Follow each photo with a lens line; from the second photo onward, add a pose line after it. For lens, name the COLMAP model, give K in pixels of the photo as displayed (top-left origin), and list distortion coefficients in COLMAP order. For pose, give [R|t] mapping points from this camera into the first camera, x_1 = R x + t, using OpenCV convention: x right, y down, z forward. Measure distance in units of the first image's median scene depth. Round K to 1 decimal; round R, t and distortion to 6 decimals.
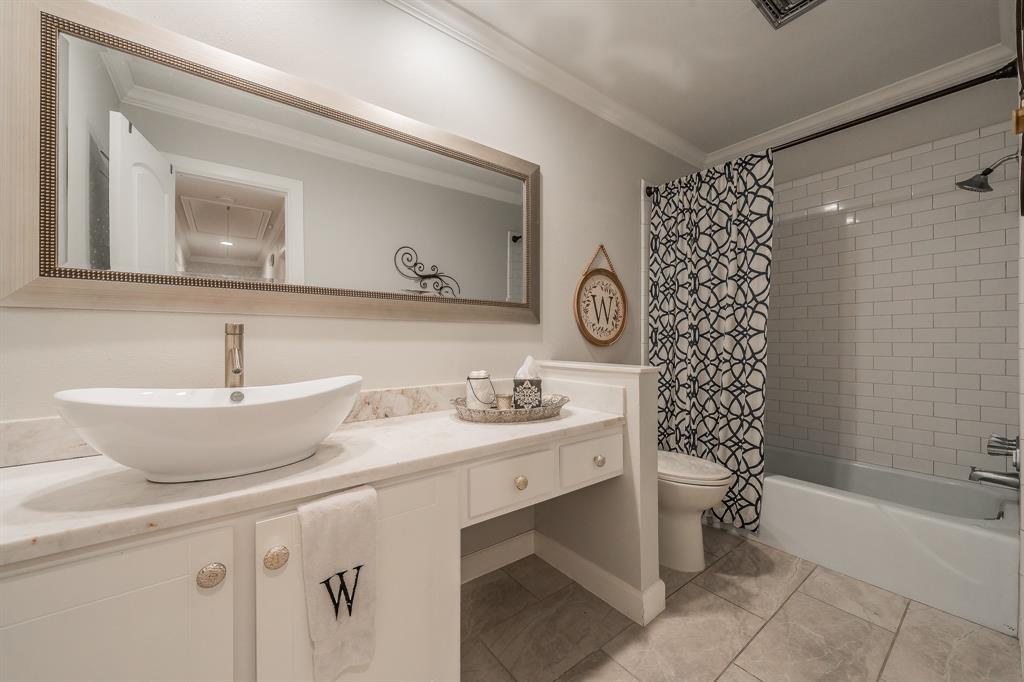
lens RADIAL K [[372.8, 0, 510.7], [0, 372.8, 339.1], [0, 0, 1]] dist [-0.001690, 0.000290]
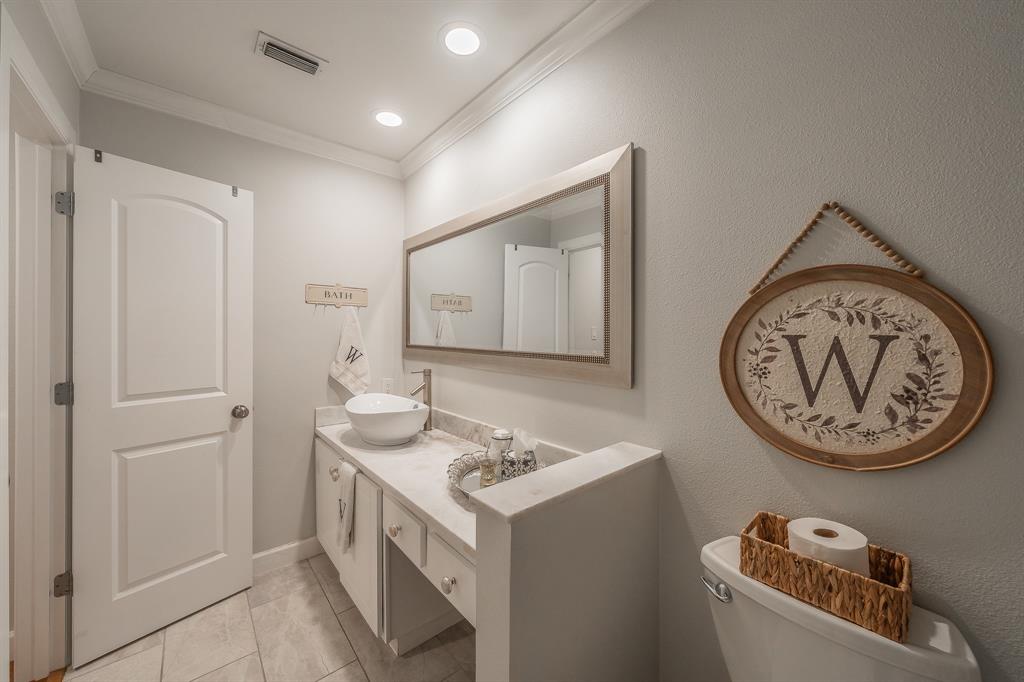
lens RADIAL K [[372.8, 0, 512.4], [0, 372.8, 335.1], [0, 0, 1]] dist [-0.001690, 0.000290]
pose [[0.067679, 0.010756, -0.997649, 0.620341], [-0.002616, 0.999940, 0.010603, -0.122162], [0.997704, 0.001892, 0.067703, 0.659628]]
